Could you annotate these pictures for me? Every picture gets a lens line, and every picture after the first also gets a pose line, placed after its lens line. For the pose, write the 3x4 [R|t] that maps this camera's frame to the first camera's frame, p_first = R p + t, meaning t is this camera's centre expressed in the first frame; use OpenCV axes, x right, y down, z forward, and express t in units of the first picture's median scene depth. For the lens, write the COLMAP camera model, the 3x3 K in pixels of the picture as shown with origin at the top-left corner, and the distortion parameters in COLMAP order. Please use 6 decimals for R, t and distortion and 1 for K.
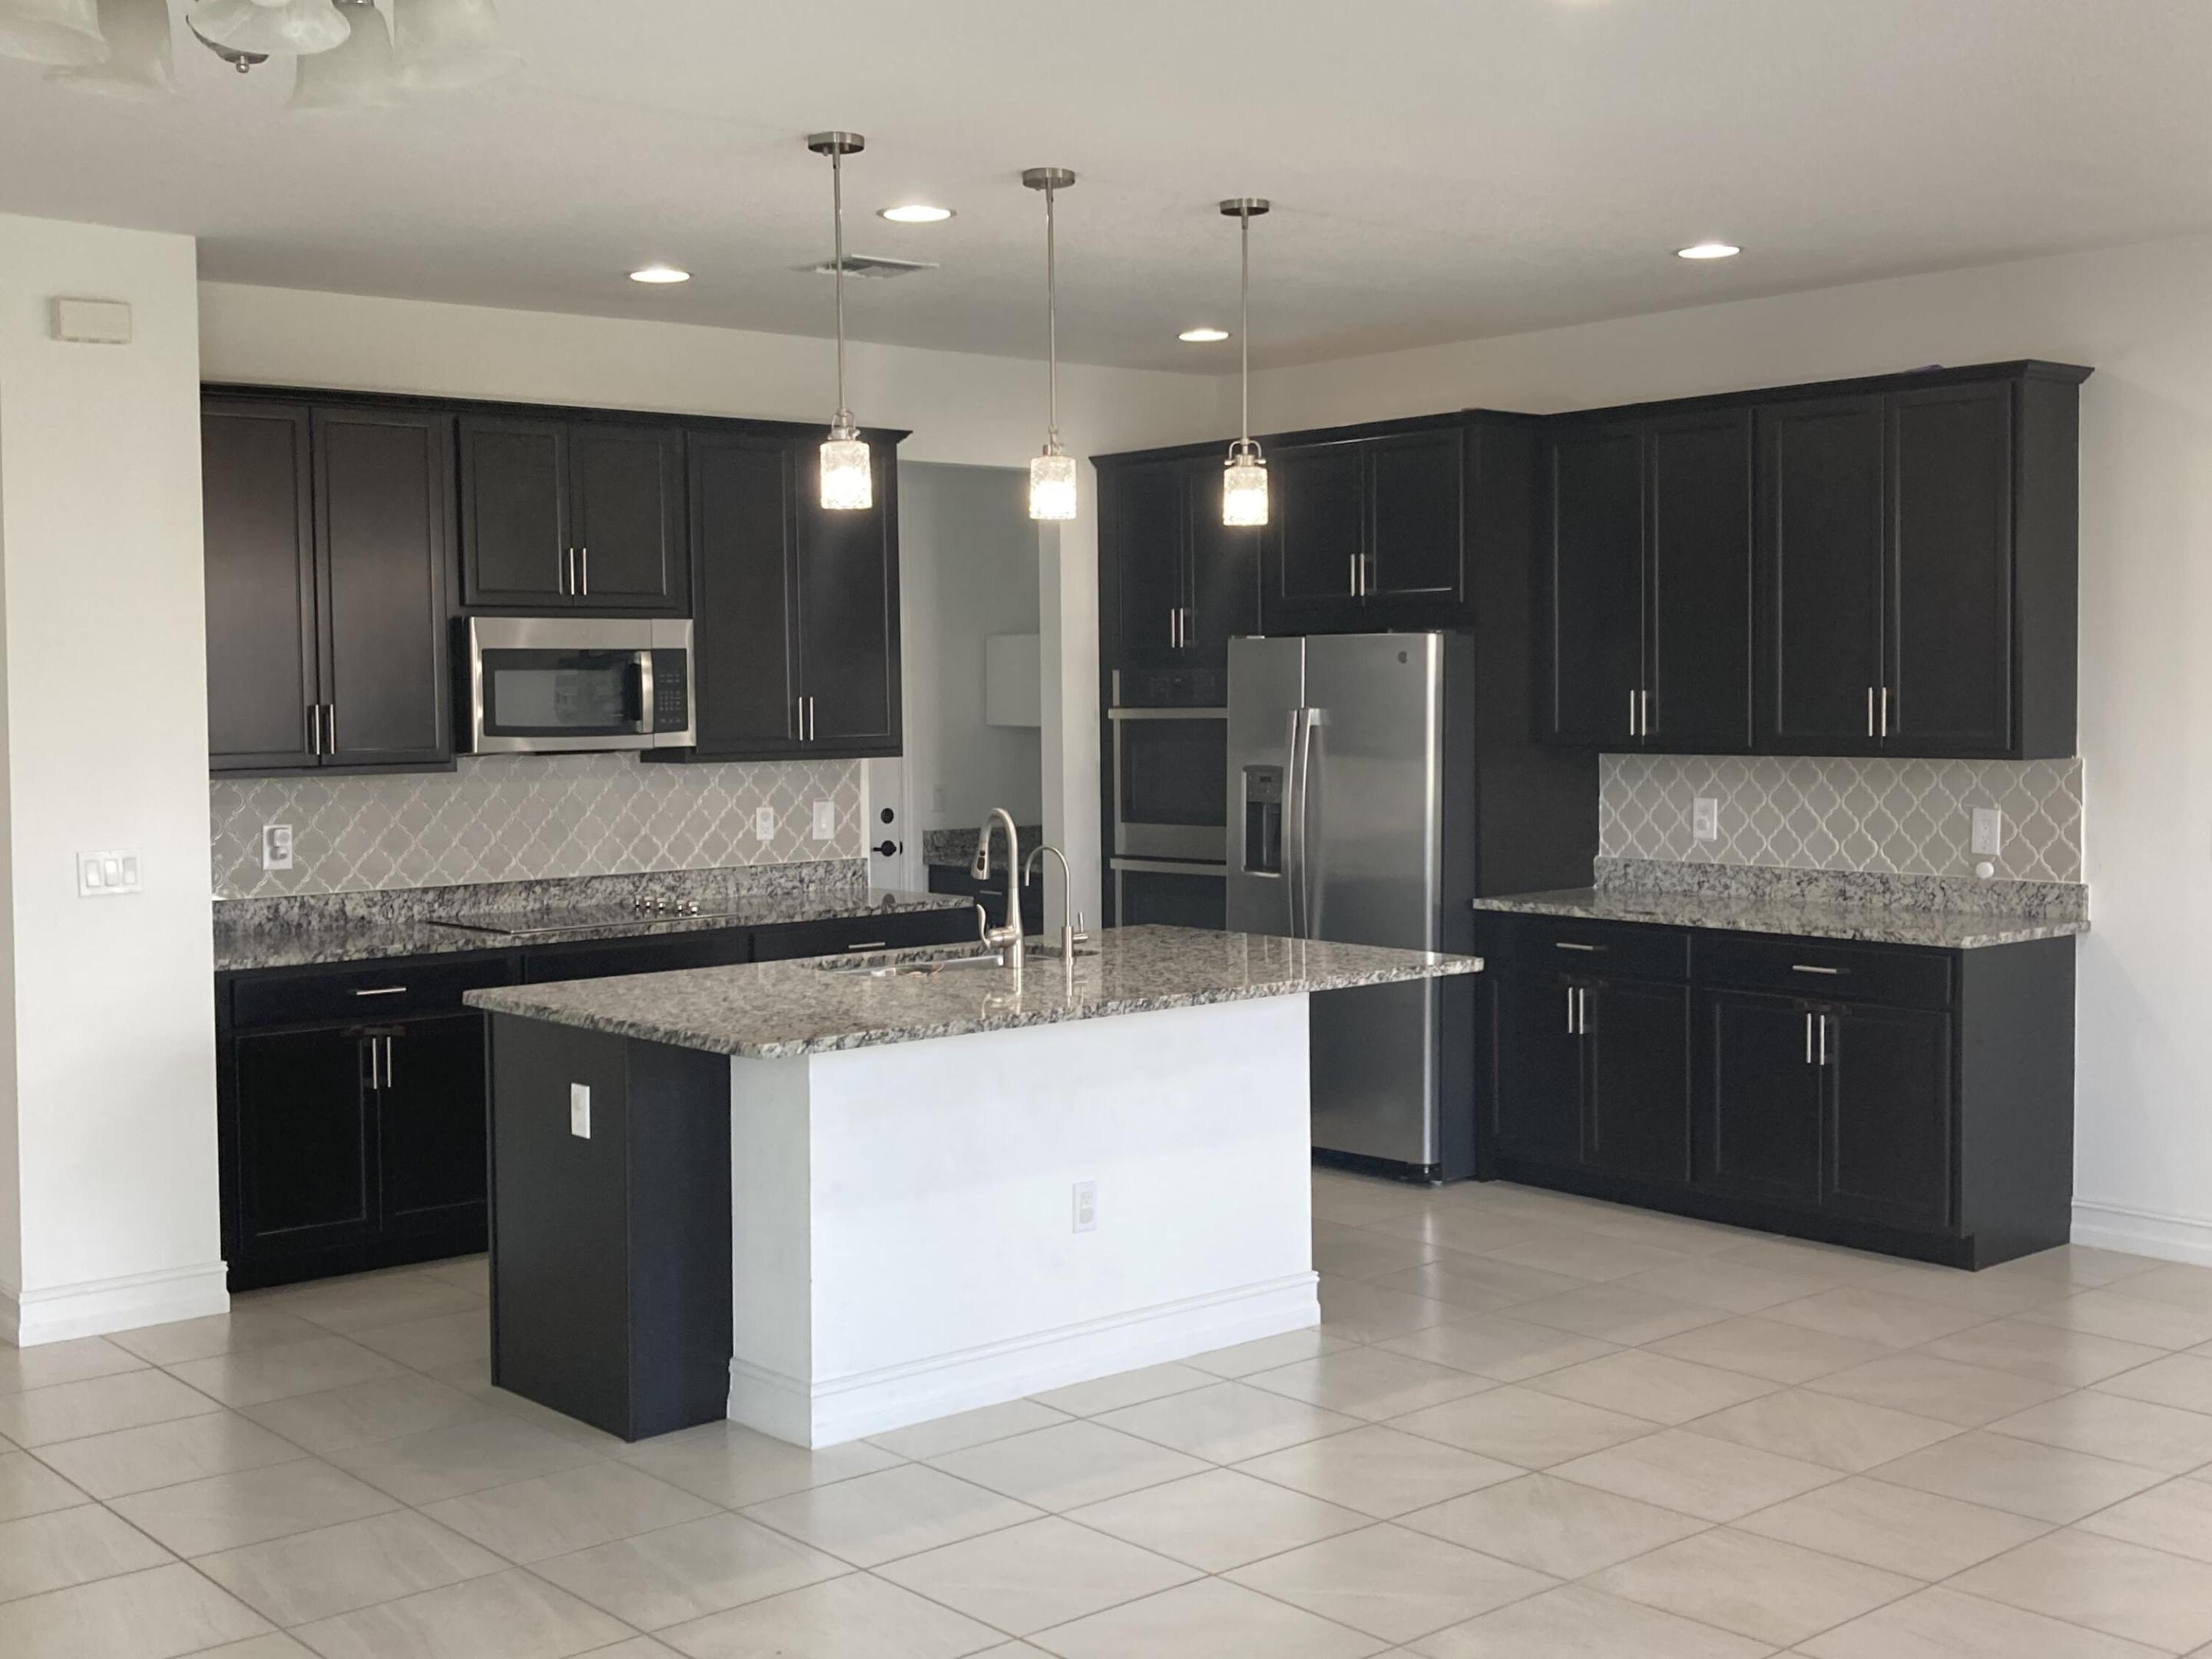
lens RADIAL K [[2501.6, 0, 1110.2], [0, 2501.6, 819.7], [0, 0, 1]] dist [0.044873, 0.000000]
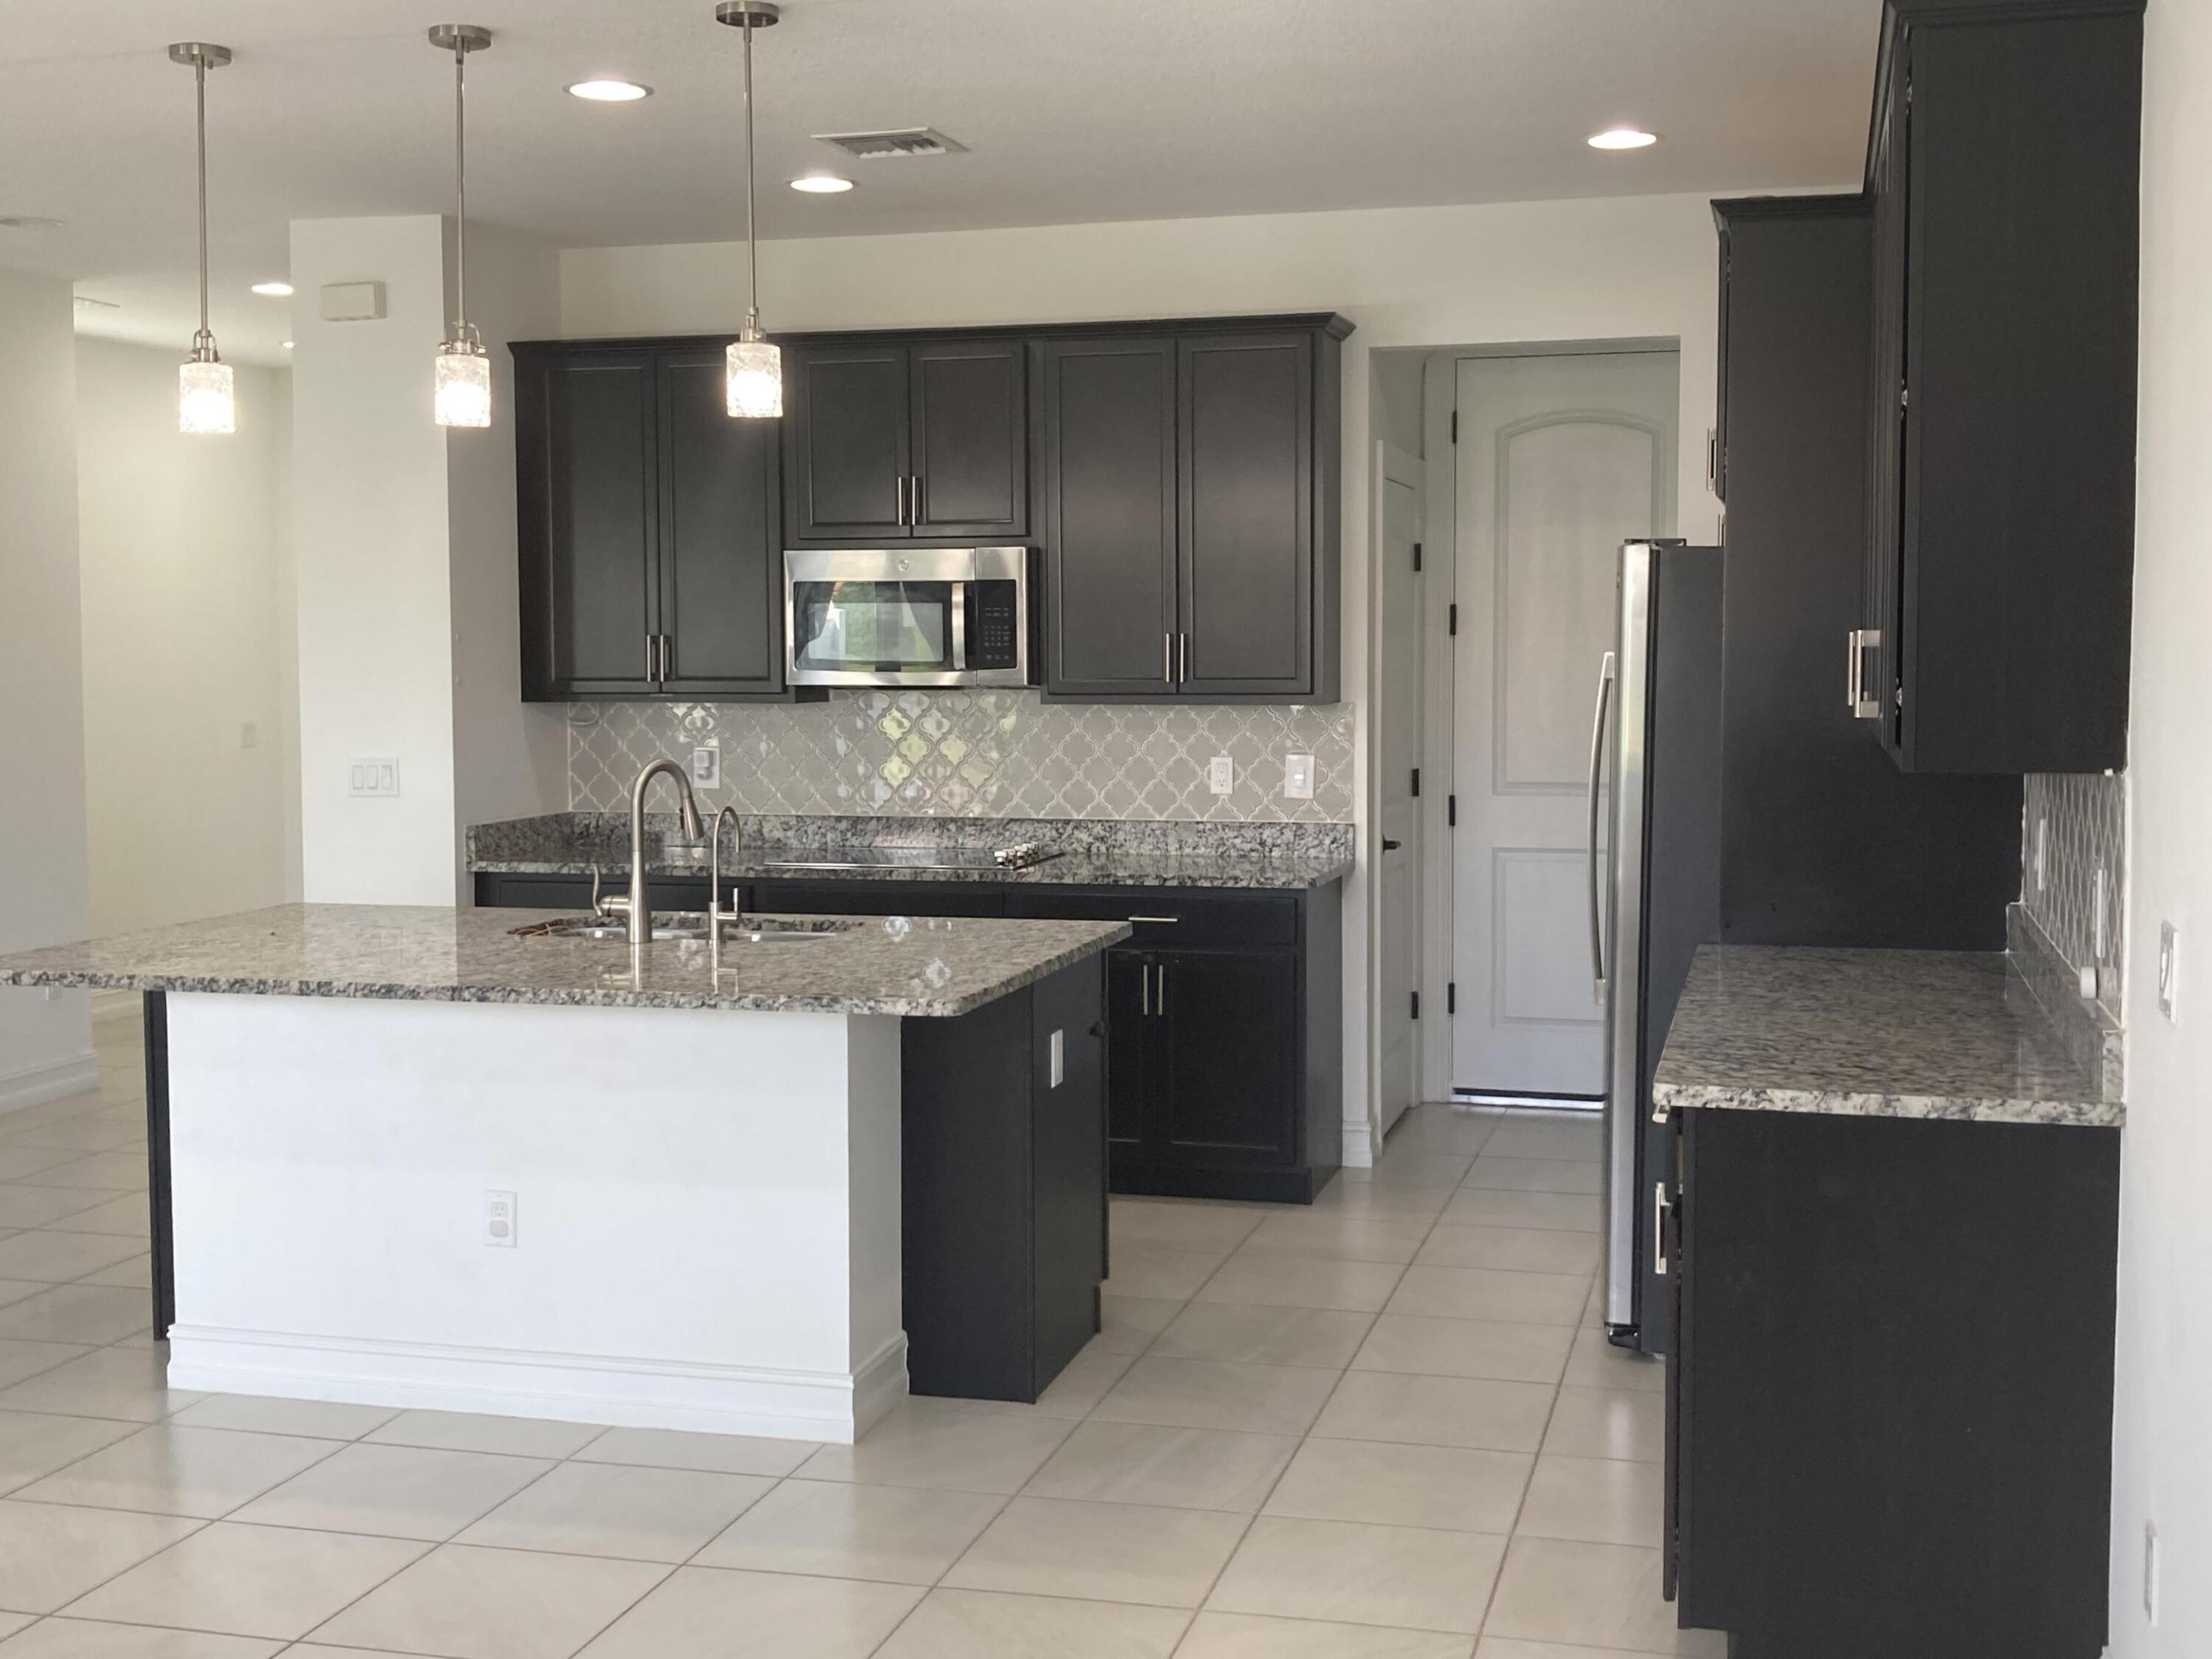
lens RADIAL K [[2501.6, 0, 1109.9], [0, 2501.6, 826.7], [0, 0, 1]] dist [0.044873, 0.000000]
pose [[0.561762, 0.073617, -0.824017, 0.620984], [-0.046431, 0.997269, 0.057442, -0.031930], [0.825995, 0.005992, 0.563646, 0.510704]]
